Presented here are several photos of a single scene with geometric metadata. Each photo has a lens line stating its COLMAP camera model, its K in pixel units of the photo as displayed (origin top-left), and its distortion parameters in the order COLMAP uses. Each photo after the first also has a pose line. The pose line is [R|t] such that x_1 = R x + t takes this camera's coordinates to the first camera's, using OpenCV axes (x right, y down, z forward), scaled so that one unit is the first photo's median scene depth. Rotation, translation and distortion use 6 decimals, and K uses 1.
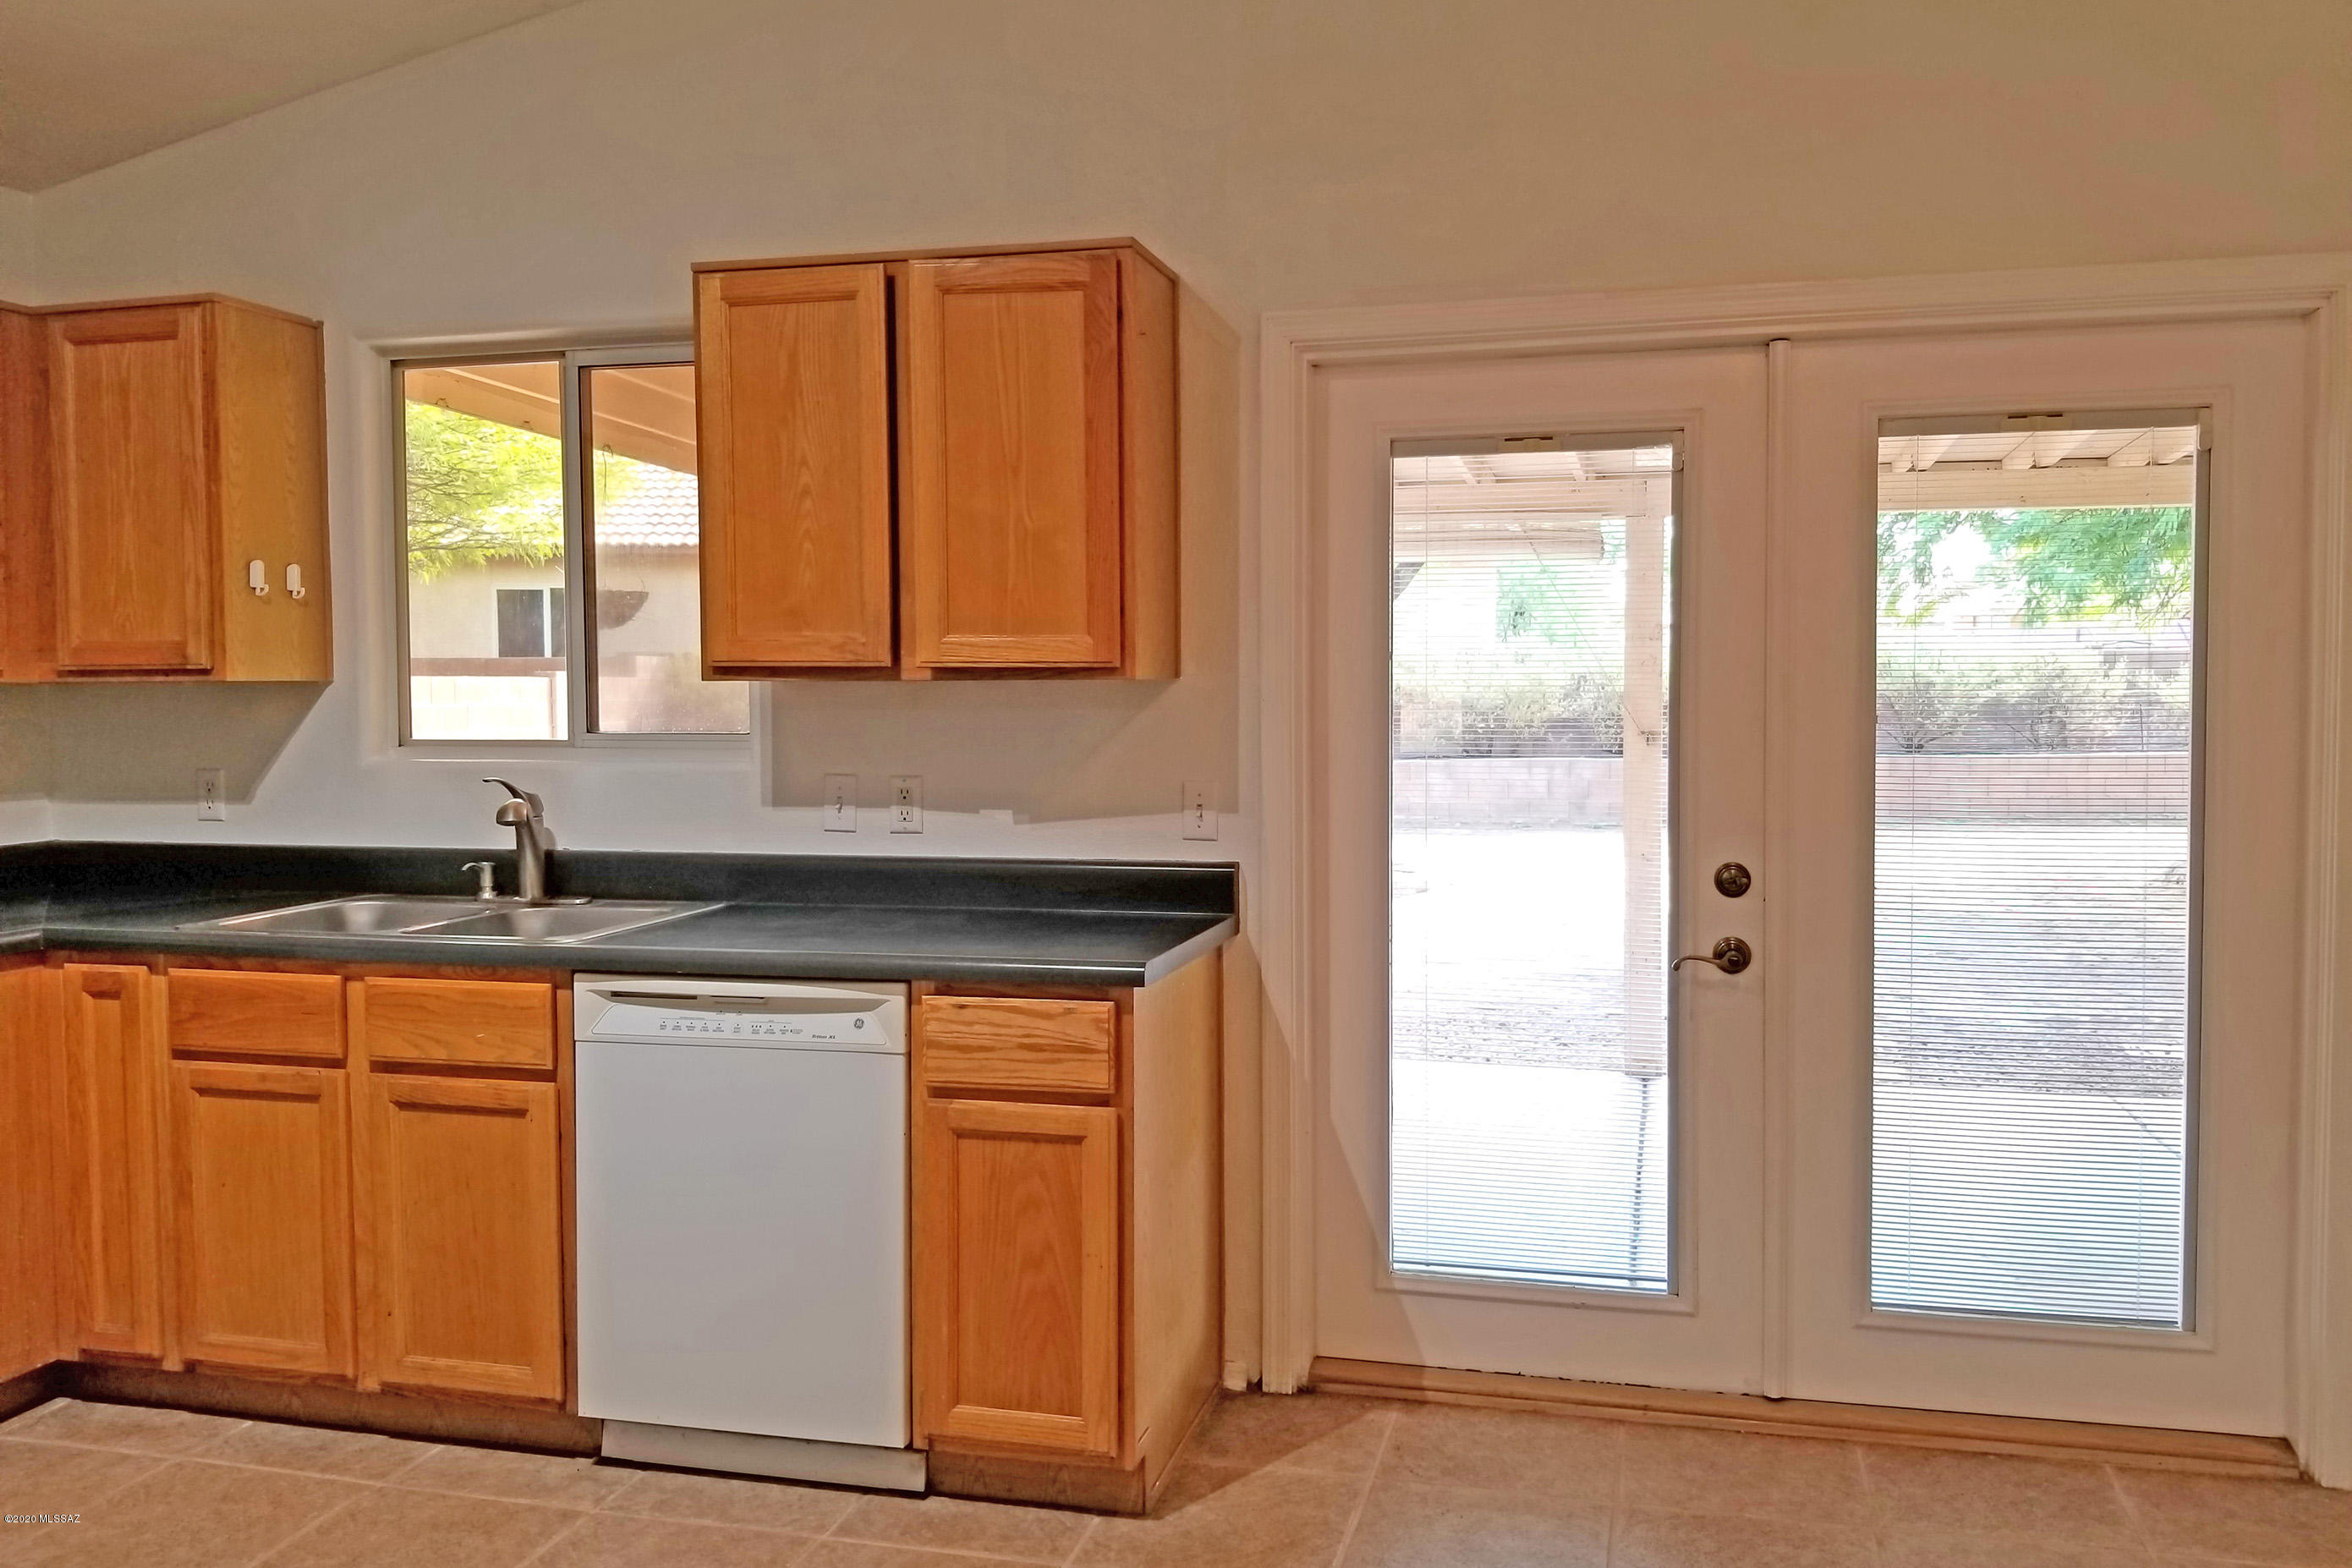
lens RADIAL K [[1803.8, 0, 1195.4], [0, 1803.8, 736.0], [0, 0, 1]] dist [-0.004350, -0.003196]
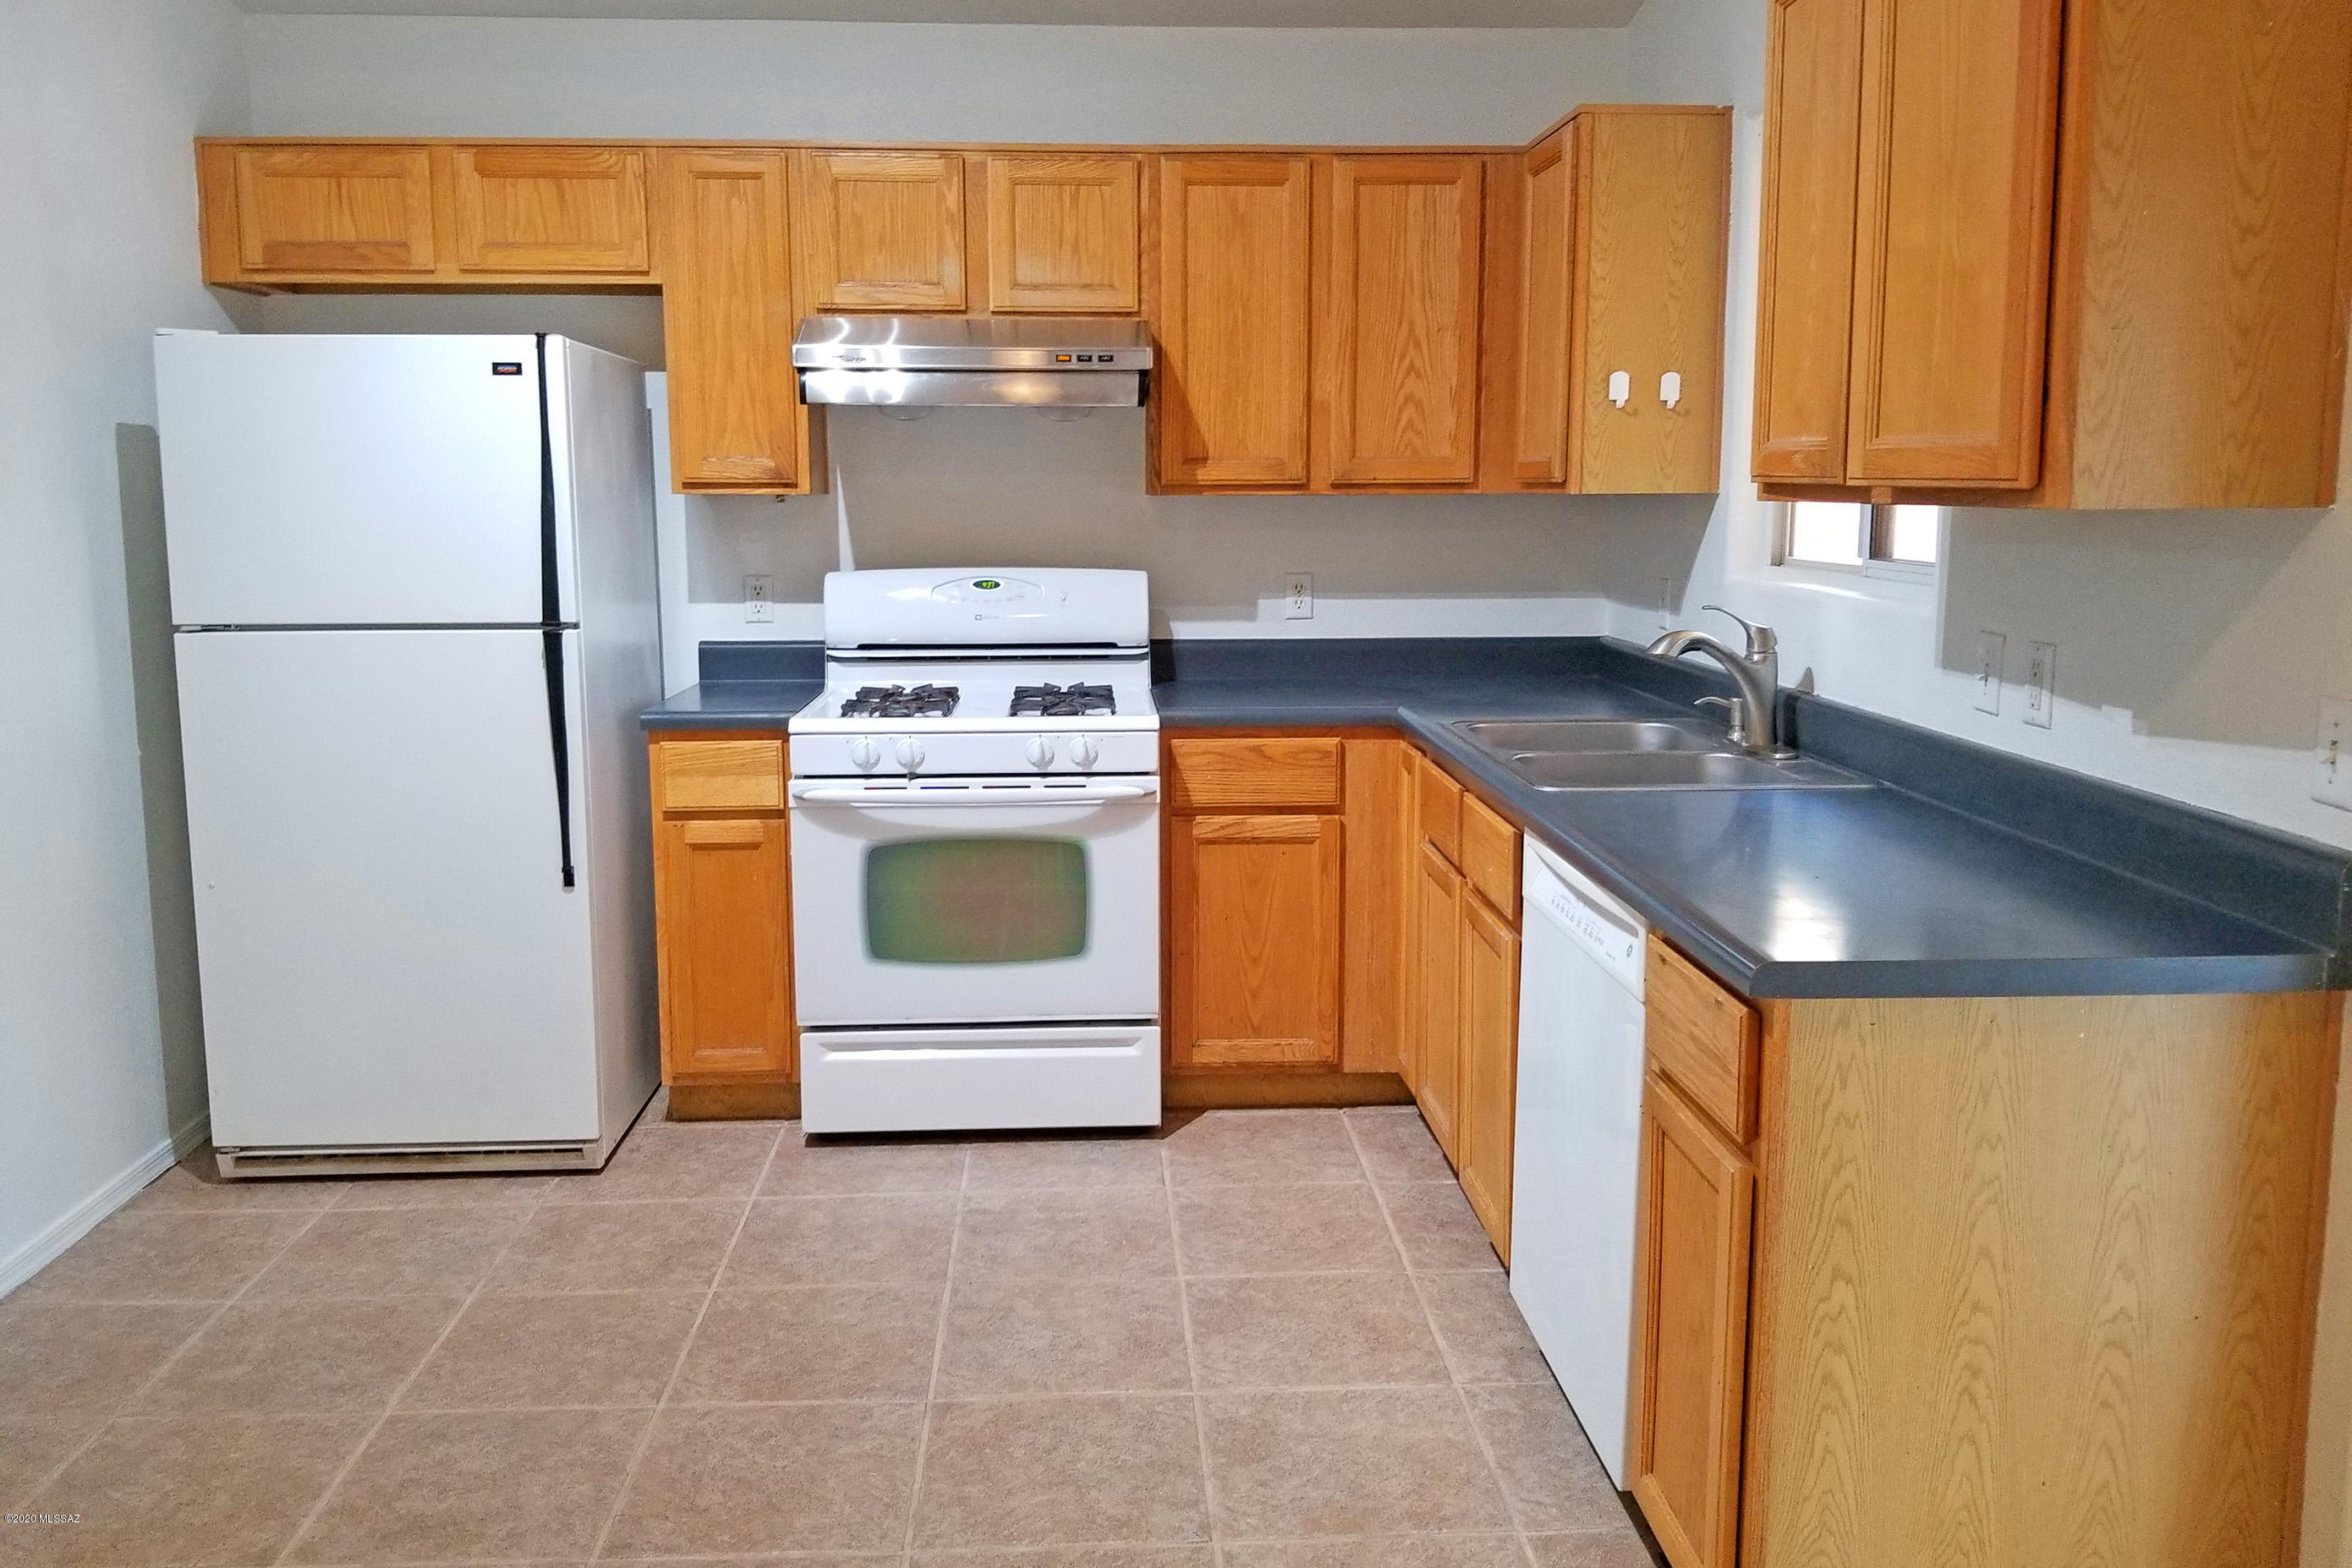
lens RADIAL K [[1803.8, 0, 1209.8], [0, 1803.8, 742.6], [0, 0, 1]] dist [-0.004350, -0.003196]
pose [[0.316287, 0.138585, -0.938486, 0.388375], [-0.027671, 0.990199, 0.136896, -0.025267], [0.948260, -0.017330, 0.317022, 0.482140]]
